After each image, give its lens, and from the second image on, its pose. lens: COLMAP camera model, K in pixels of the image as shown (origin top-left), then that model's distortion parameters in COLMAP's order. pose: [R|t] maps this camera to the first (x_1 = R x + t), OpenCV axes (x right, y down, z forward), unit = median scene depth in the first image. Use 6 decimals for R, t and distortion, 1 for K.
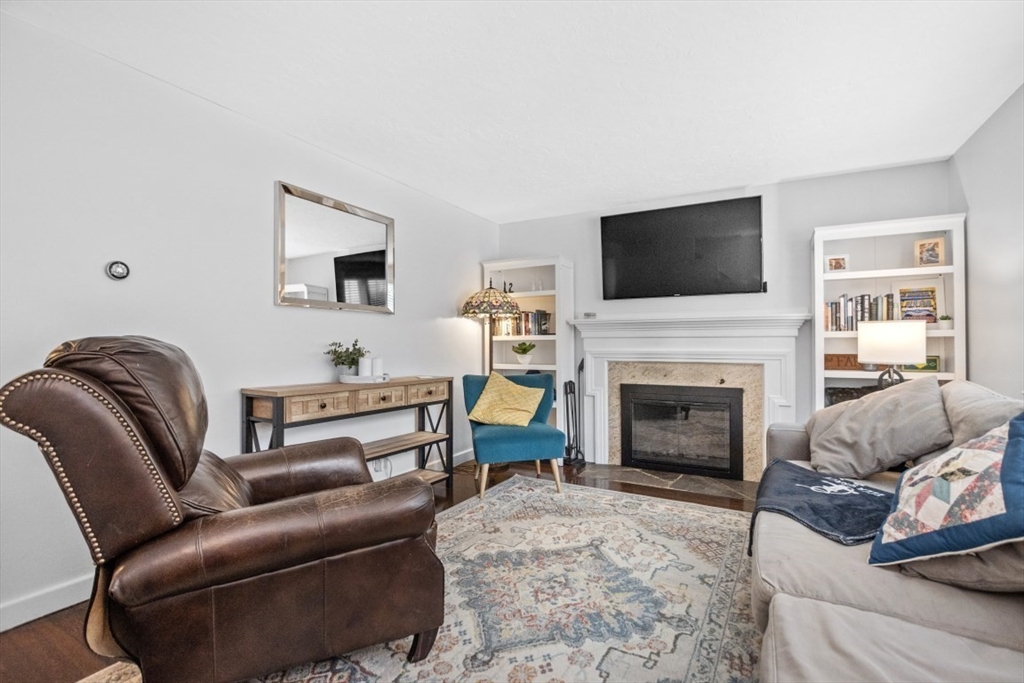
lens RADIAL K [[448.3, 0, 512.0], [0, 448.3, 341.5], [0, 0, 1]] dist [-0.000214, -0.000029]
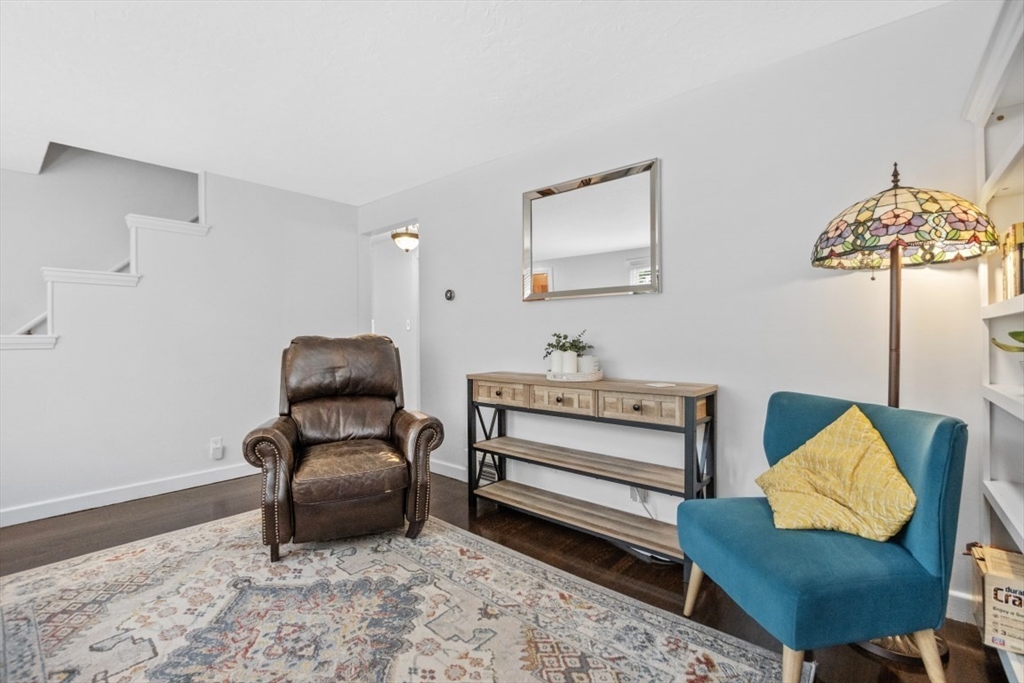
lens RADIAL K [[451.9, 0, 512.0], [0, 451.9, 341.5], [0, 0, 1]] dist [-0.016962, -0.000402]
pose [[-0.173419, 0.005517, -0.984833, 0.651695], [0.020586, 0.999786, 0.001976, 0.016809], [0.984633, -0.019931, -0.173496, 1.234300]]
